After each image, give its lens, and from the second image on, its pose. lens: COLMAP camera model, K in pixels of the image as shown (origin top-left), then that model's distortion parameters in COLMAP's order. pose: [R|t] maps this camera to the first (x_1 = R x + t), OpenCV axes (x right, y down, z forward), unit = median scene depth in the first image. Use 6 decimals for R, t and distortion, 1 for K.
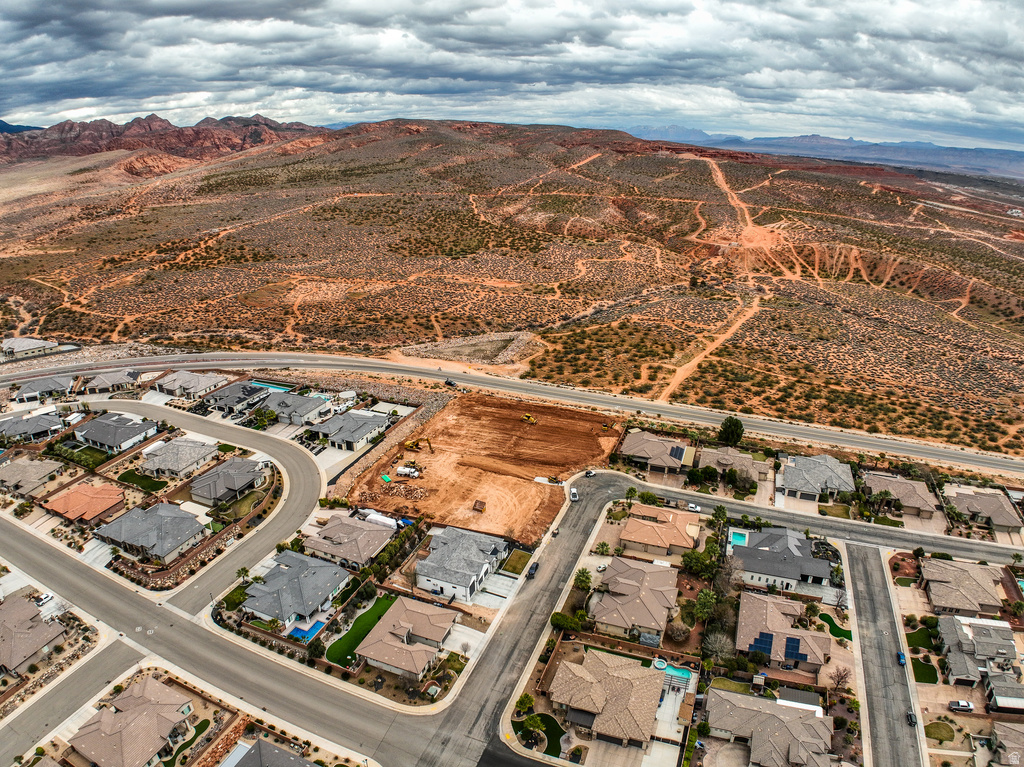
lens RADIAL K [[633.8, 0, 512.0], [0, 633.8, 383.5], [0, 0, 1]] dist [-0.174566, 0.021229]
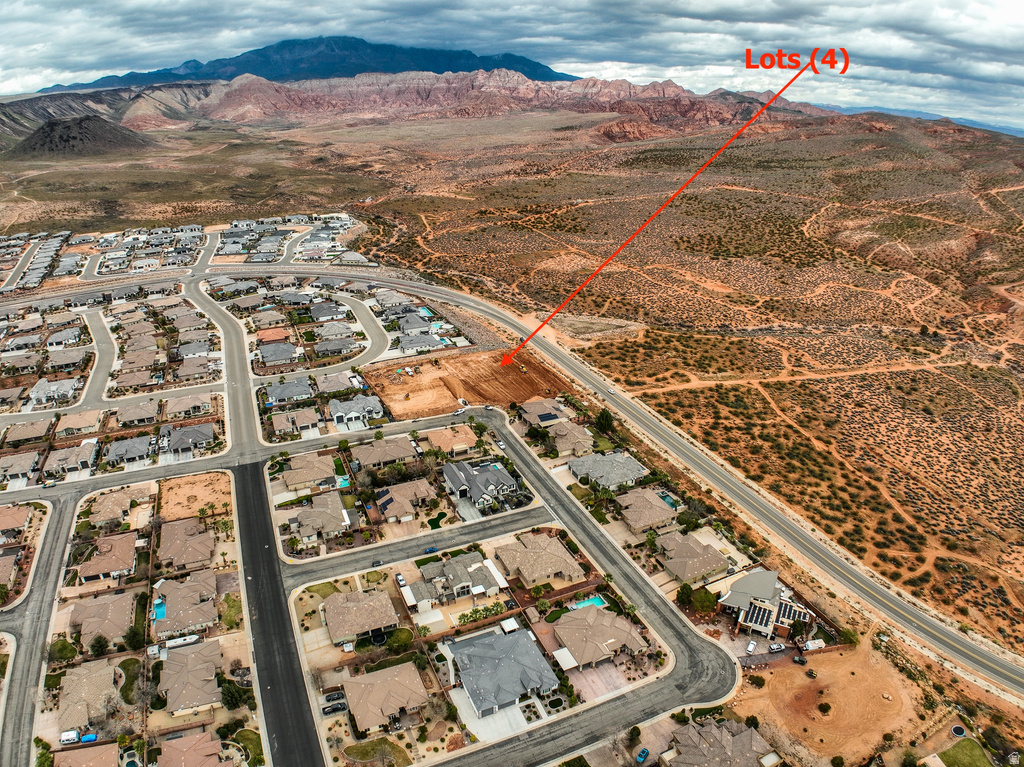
lens RADIAL K [[633.8, 0, 512.0], [0, 633.8, 383.5], [0, 0, 1]] dist [-0.174566, 0.021229]
pose [[0.704326, 0.286345, -0.649563, 0.873487], [-0.258004, 0.955718, 0.141551, -0.106256], [0.661331, 0.067892, 0.747015, -0.055998]]
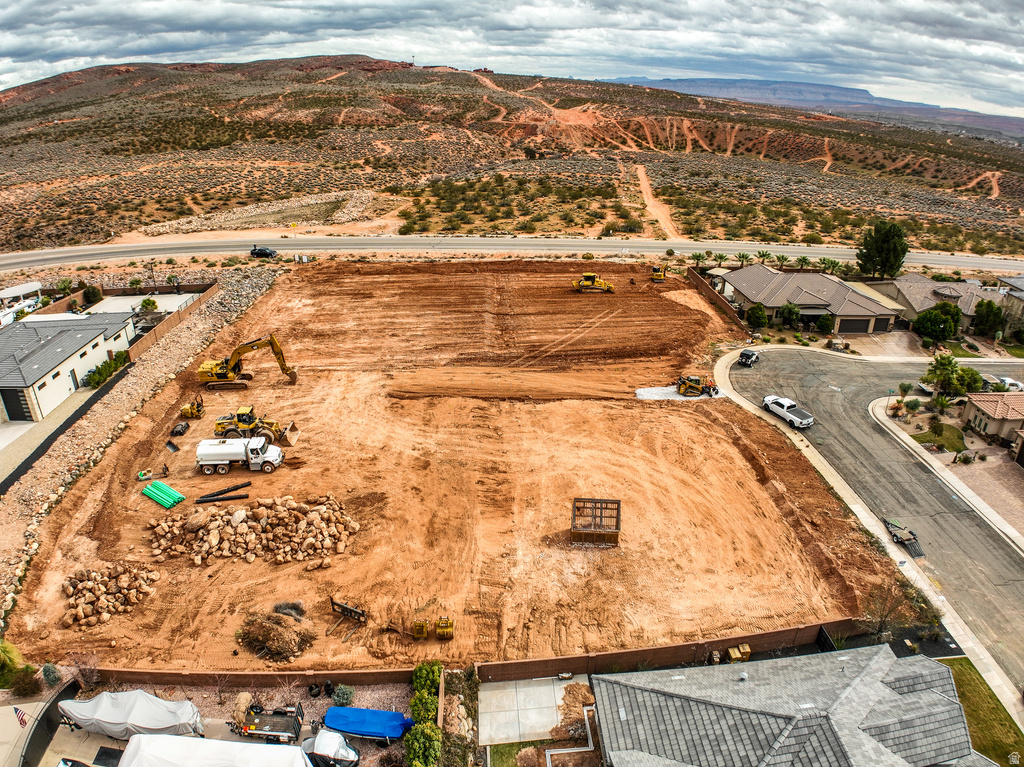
lens RADIAL K [[633.8, 0, 512.0], [0, 633.8, 383.5], [0, 0, 1]] dist [-0.174566, 0.021229]
pose [[0.917686, -0.168511, 0.359800, -0.113428], [0.142250, 0.984921, 0.098469, 0.078936], [-0.370968, -0.039182, 0.927819, 0.551124]]
